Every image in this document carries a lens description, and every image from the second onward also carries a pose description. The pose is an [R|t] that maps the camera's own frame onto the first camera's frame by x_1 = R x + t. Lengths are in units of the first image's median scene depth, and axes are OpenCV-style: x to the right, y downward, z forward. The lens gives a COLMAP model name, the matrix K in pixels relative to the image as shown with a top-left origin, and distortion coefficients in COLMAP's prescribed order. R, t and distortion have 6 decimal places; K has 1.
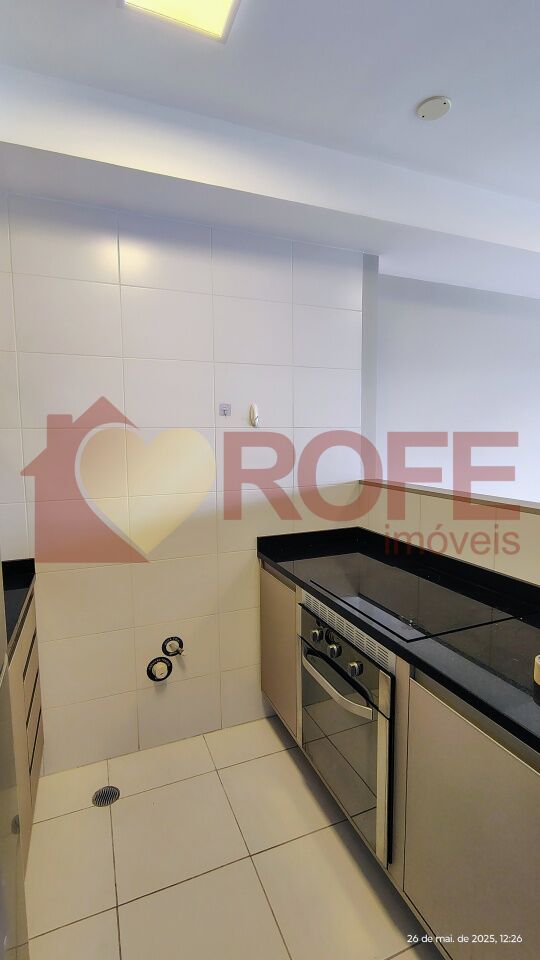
lens RADIAL K [[451.5, 0, 270.9], [0, 451.5, 480.2], [0, 0, 1]] dist [-0.001005, 0.000949]
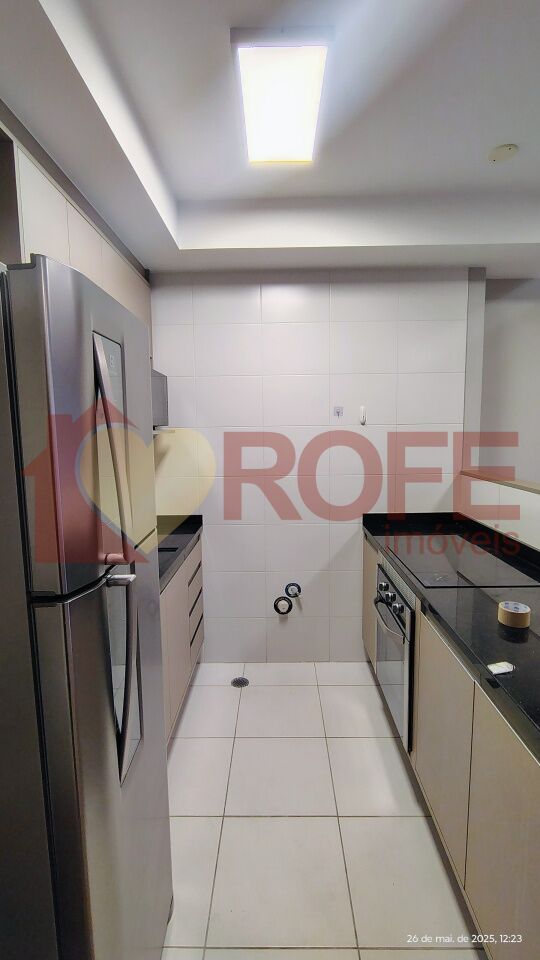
lens RADIAL K [[451.5, 0, 269.5], [0, 451.5, 480.9], [0, 0, 1]] dist [-0.001005, 0.000949]
pose [[0.919911, 0.047361, -0.389257, 0.224012], [-0.038438, 0.998790, 0.030684, 0.008732], [0.390239, -0.013264, 0.920618, -0.250158]]
